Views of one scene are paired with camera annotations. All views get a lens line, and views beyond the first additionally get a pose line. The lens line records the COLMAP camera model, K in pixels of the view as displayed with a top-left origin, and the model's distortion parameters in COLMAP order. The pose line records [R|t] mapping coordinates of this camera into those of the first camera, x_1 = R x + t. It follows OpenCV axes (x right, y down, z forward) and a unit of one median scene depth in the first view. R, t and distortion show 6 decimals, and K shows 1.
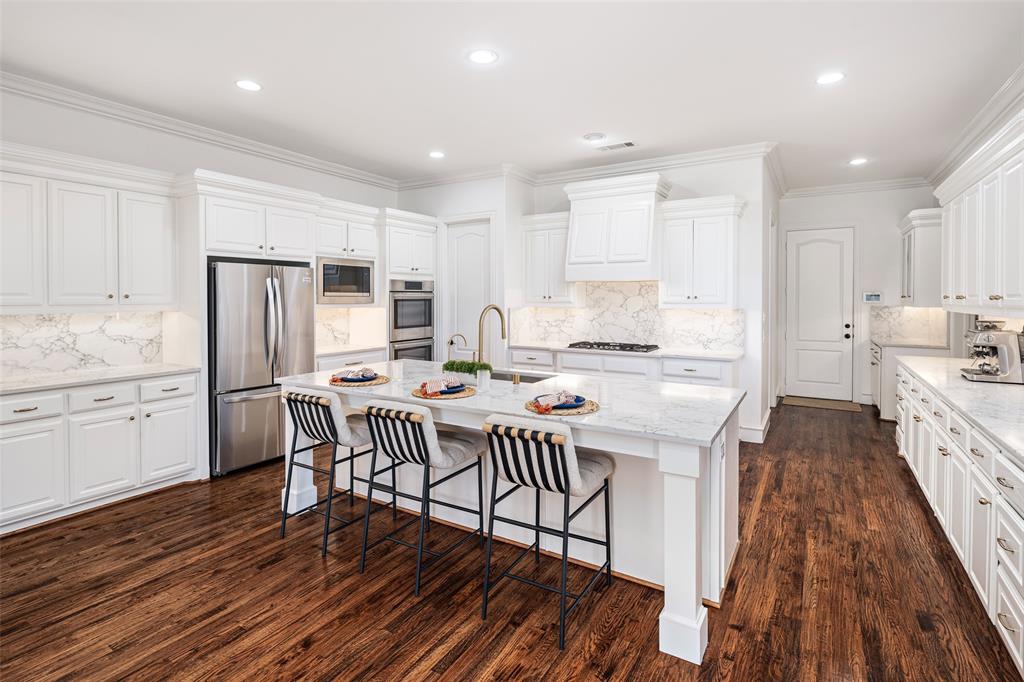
lens RADIAL K [[499.1, 0, 510.0], [0, 499.1, 305.7], [0, 0, 1]] dist [0.003119, -0.004230]
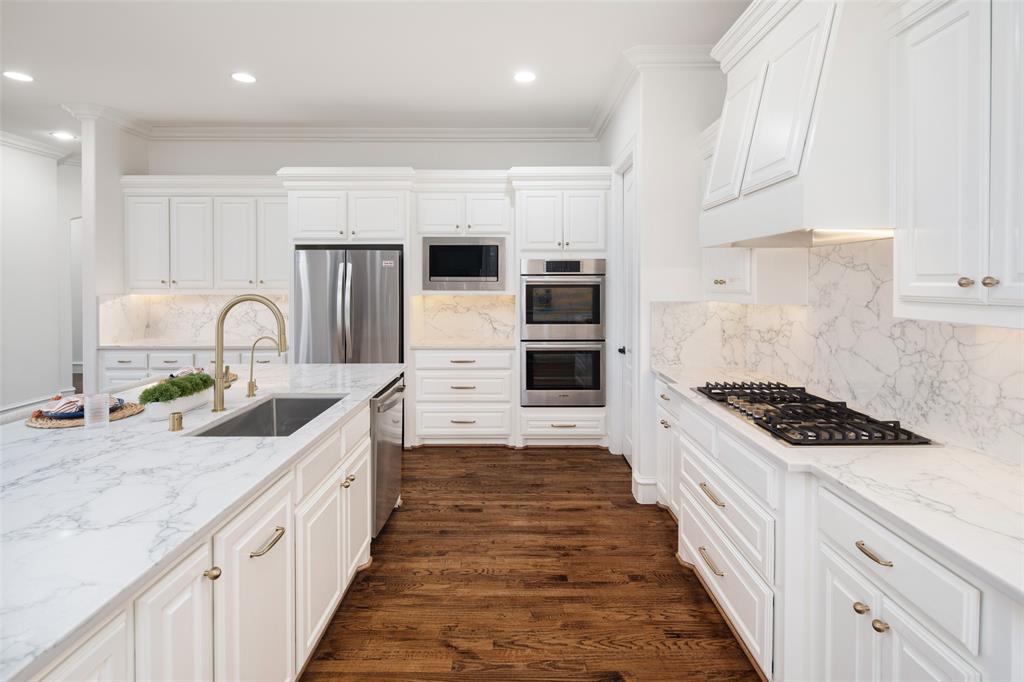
lens RADIAL K [[499.1, 0, 512.6], [0, 499.1, 286.5], [0, 0, 1]] dist [0.003119, -0.004230]
pose [[0.528381, 0.006195, -0.848985, 0.420834], [-0.014168, 0.999898, -0.001521, -0.009551], [0.848889, 0.012832, 0.528415, 0.600472]]
